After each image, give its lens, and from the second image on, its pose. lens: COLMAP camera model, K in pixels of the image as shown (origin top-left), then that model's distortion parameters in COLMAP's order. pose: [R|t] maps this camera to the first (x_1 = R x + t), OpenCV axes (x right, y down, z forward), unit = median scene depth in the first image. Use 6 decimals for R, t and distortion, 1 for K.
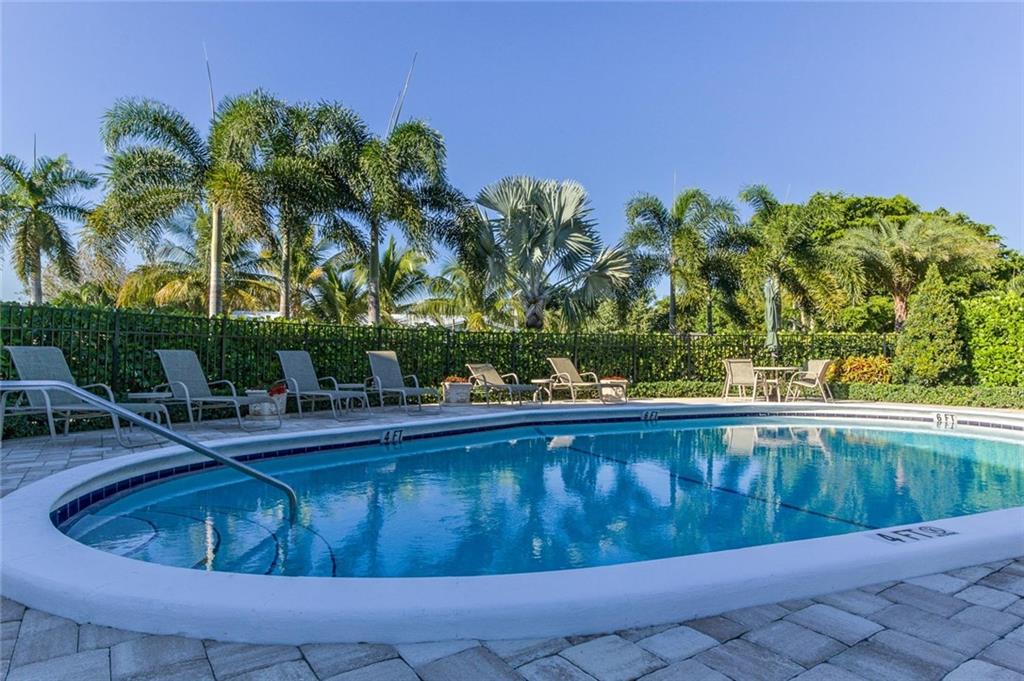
lens RADIAL K [[618.9, 0, 516.2], [0, 618.9, 334.7], [0, 0, 1]] dist [0.002599, 0.002630]
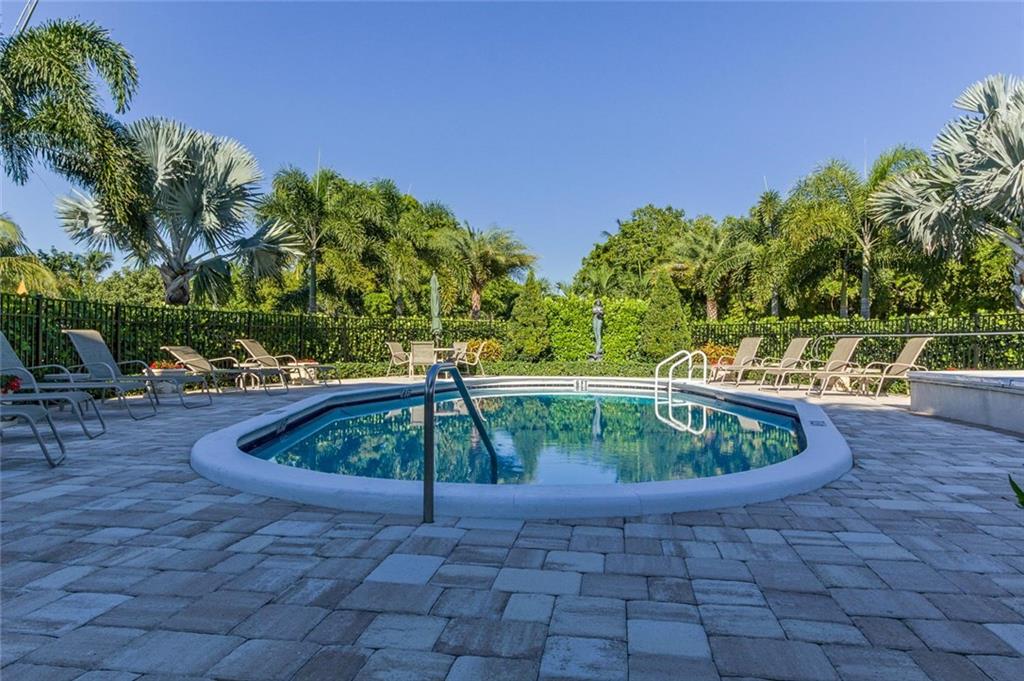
lens RADIAL K [[674.0, 0, 514.9], [0, 674.0, 345.3], [0, 0, 1]] dist [-0.000006, 0.000638]
pose [[0.687965, -0.002071, 0.725741, -0.396931], [-0.031825, 0.998948, 0.033019, 0.000971], [-0.725045, -0.045813, 0.687176, 0.040281]]
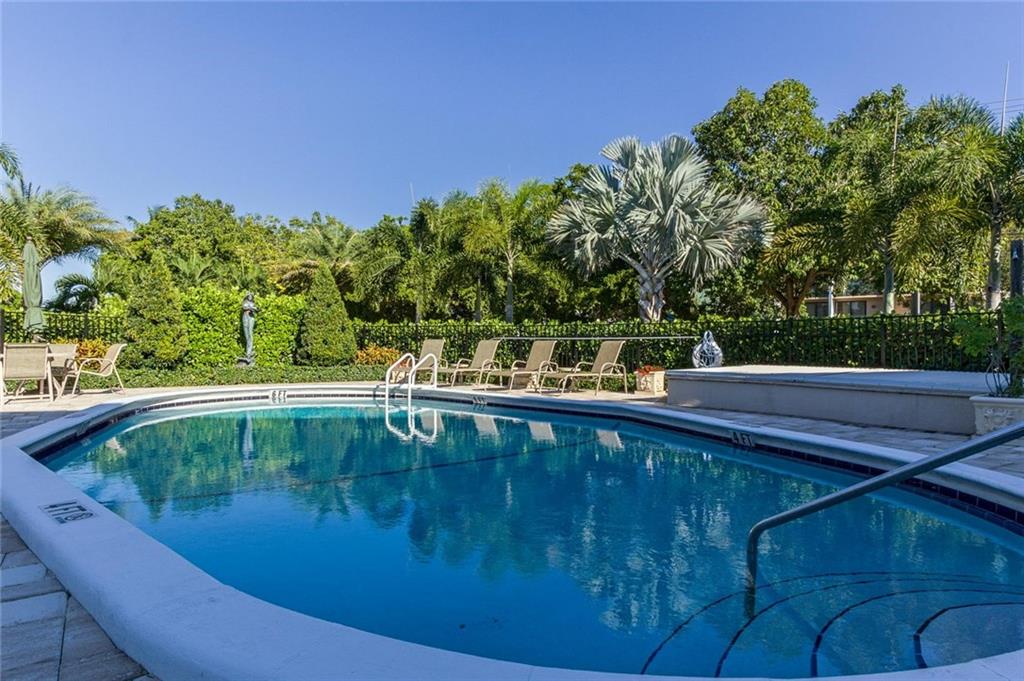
lens RADIAL K [[618.9, 0, 512.8], [0, 618.9, 341.5], [0, 0, 1]] dist [0.002599, 0.002630]
pose [[0.007860, 0.002029, 0.999967, -0.353940], [-0.044699, 0.998999, -0.001675, 0.012894], [-0.998970, -0.044685, 0.007943, 0.412243]]
